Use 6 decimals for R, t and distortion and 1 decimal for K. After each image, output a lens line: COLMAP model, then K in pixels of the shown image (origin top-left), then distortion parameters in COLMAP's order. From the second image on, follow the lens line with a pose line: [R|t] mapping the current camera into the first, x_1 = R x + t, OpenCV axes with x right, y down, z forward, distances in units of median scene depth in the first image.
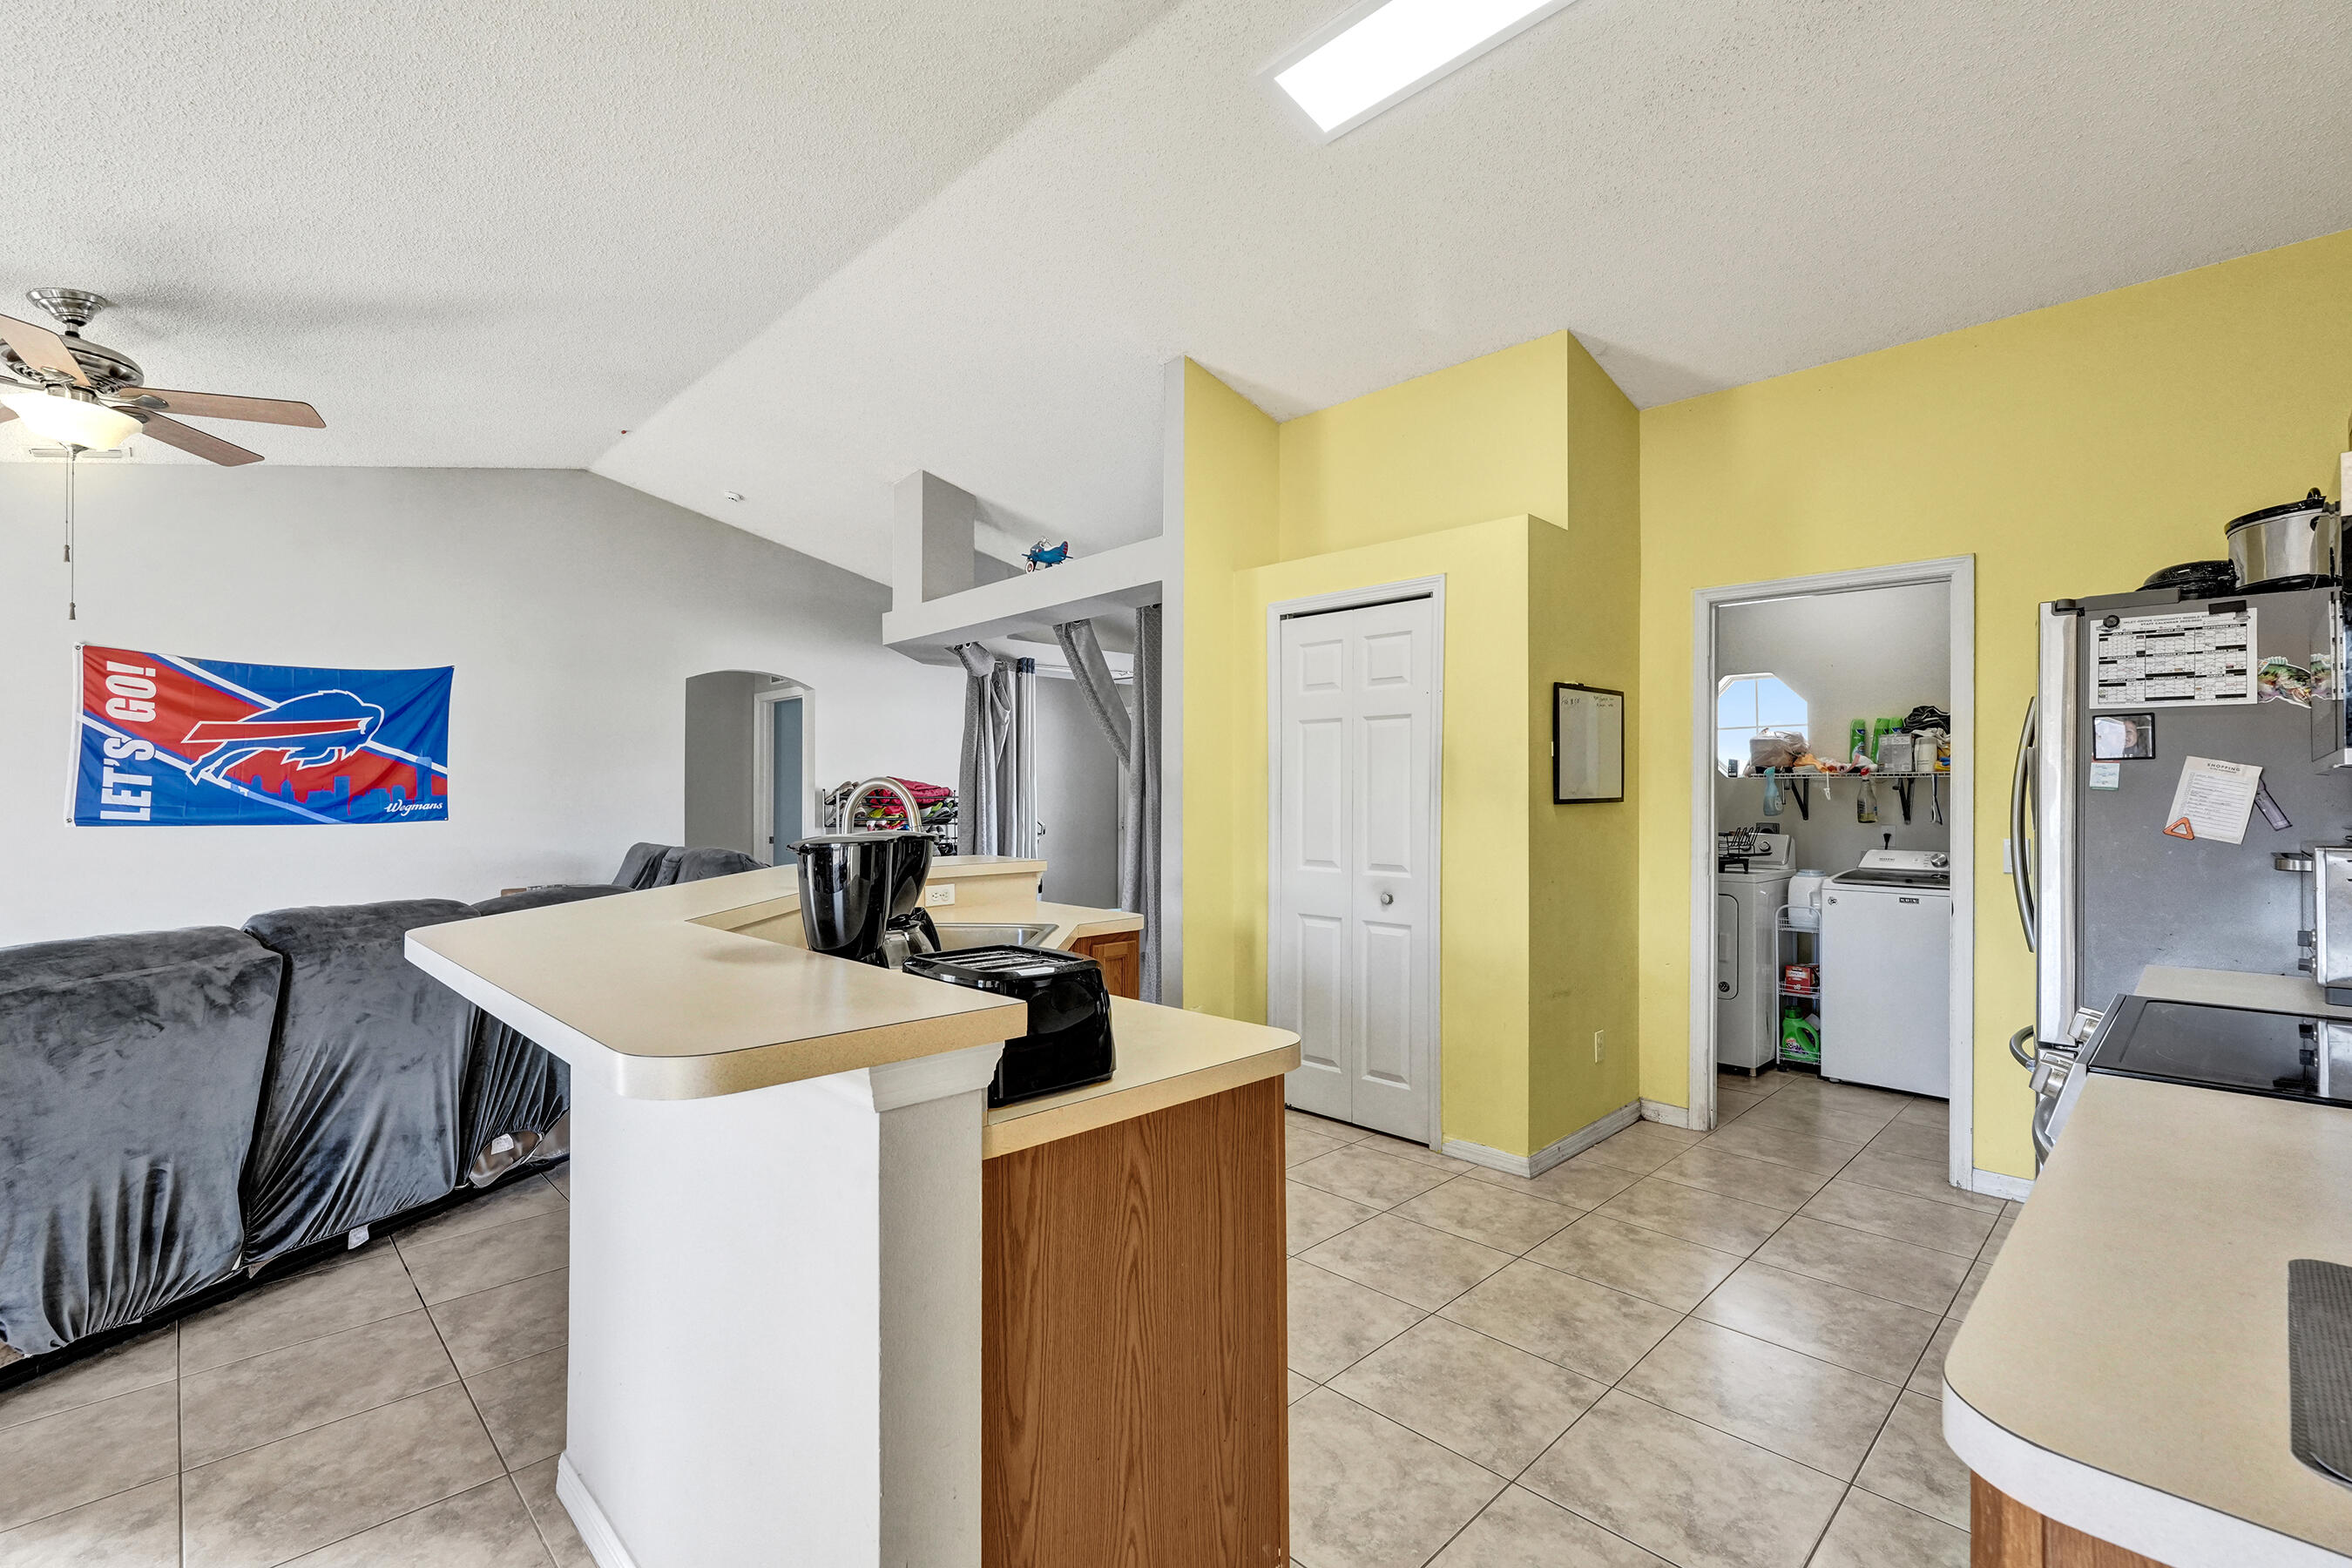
lens RADIAL K [[1033.3, 0, 1166.6], [0, 1033.3, 775.8], [0, 0, 1]] dist [0.000141, 0.000400]
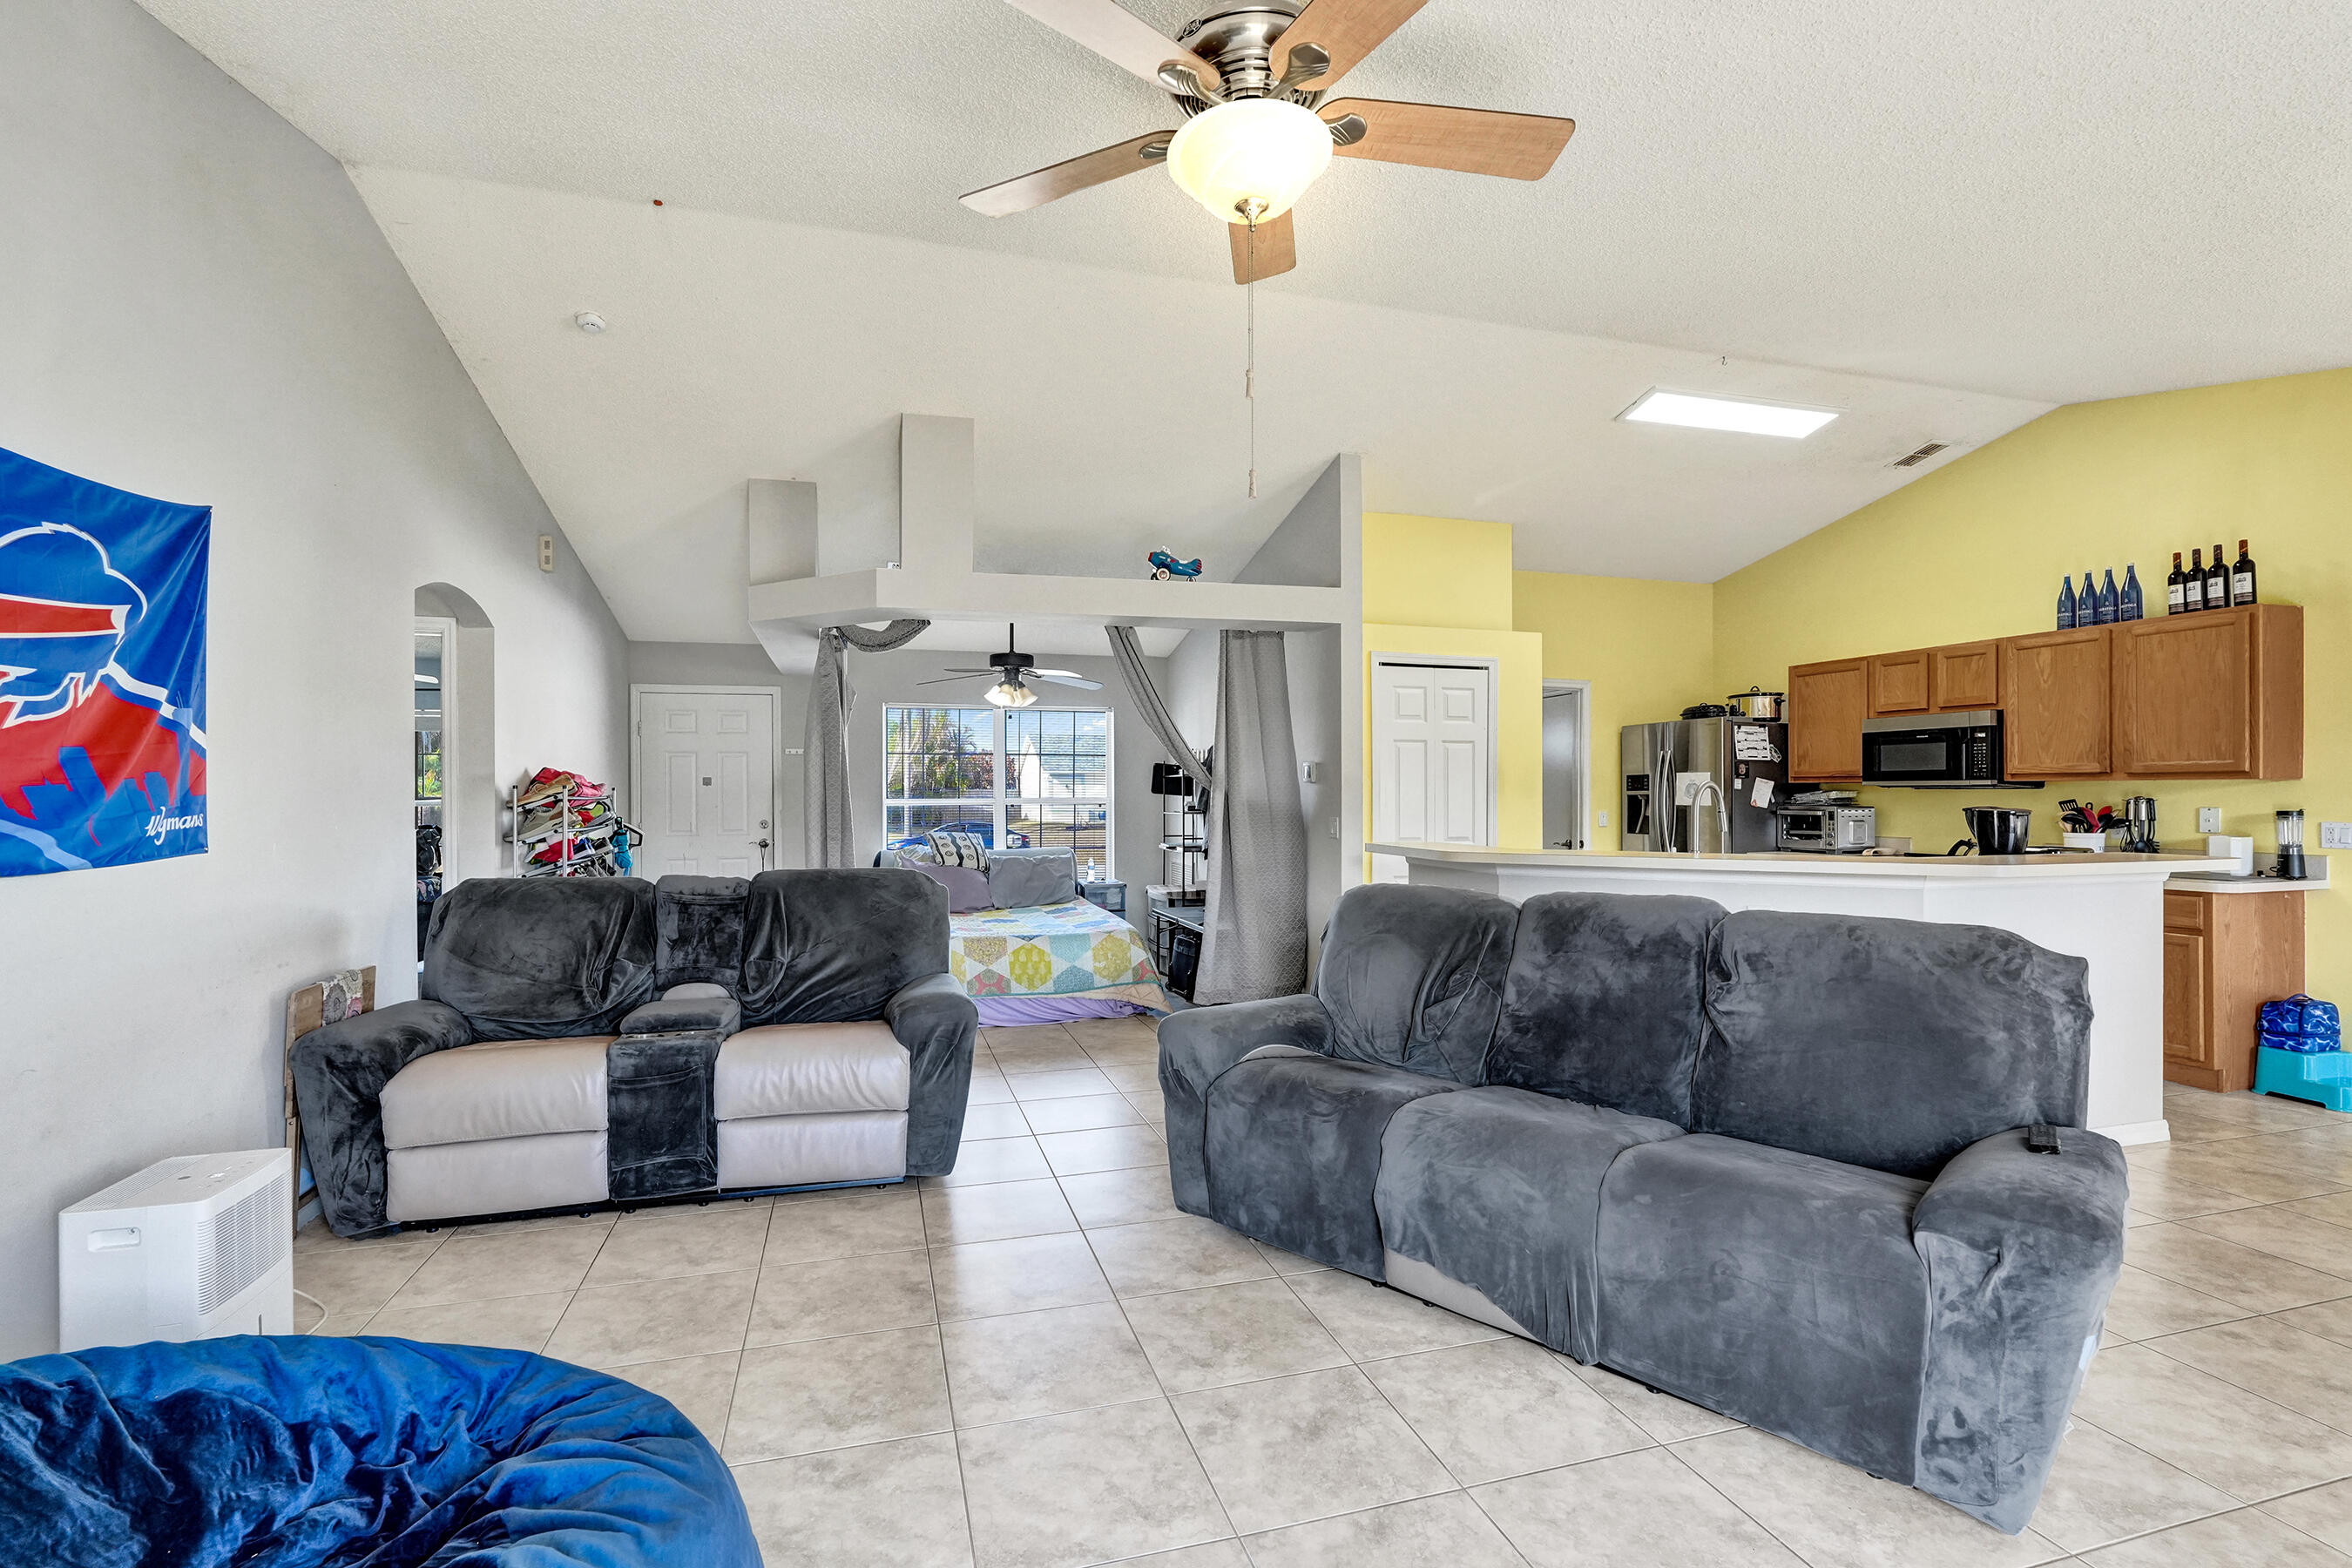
lens RADIAL K [[1057.2, 0, 1178.0], [0, 1057.2, 780.4], [0, 0, 1]] dist [-0.004342, 0.000132]
pose [[0.461611, 0.009295, 0.887034, -1.056512], [-0.014209, 0.999894, -0.003083, 0.008723], [-0.886969, -0.011181, 0.461694, 0.488662]]
